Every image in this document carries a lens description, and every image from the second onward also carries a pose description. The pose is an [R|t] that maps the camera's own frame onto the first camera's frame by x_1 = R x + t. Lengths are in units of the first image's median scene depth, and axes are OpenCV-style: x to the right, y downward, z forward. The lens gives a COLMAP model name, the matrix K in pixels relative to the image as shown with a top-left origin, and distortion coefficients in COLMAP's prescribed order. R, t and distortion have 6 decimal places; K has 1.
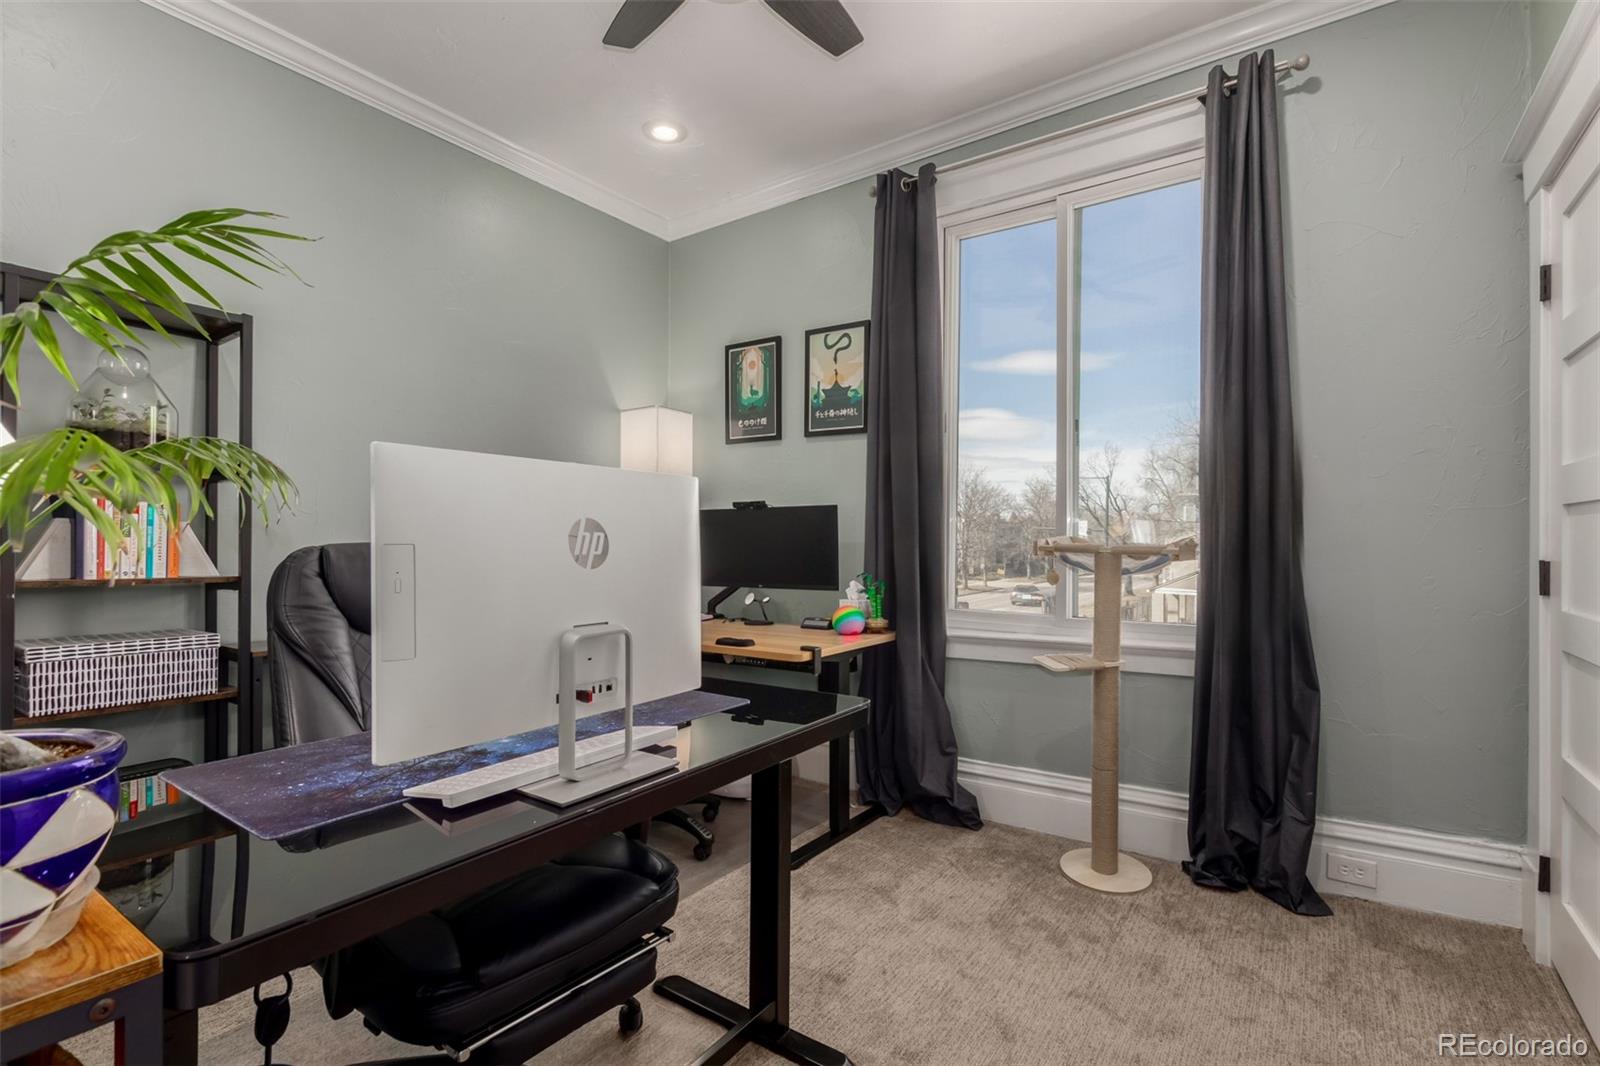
lens RADIAL K [[748.1, 0, 799.0], [0, 748.1, 544.2], [0, 0, 1]] dist [-0.000896, -0.002329]
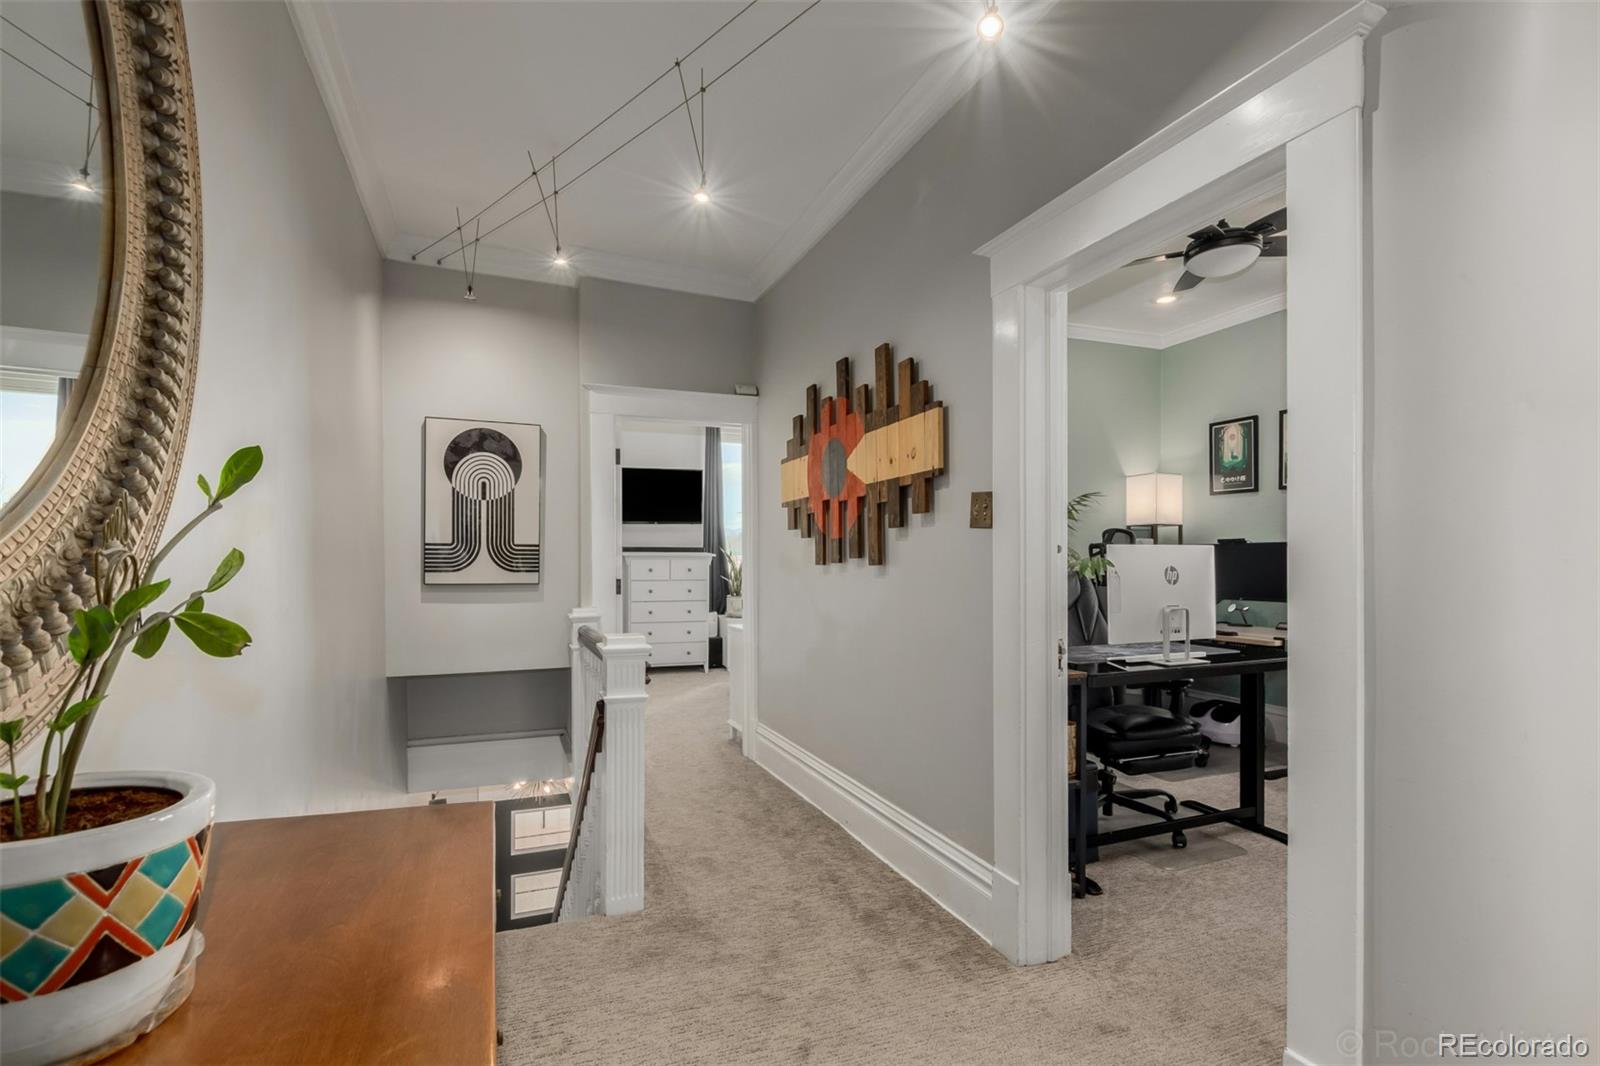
lens RADIAL K [[748.1, 0, 767.2], [0, 748.1, 560.9], [0, 0, 1]] dist [-0.000896, -0.002329]
pose [[0.821838, -0.004209, -0.569706, 0.016068], [0.005051, 0.999987, -0.000102, -0.018639], [0.569699, -0.002794, 0.821849, -0.622397]]
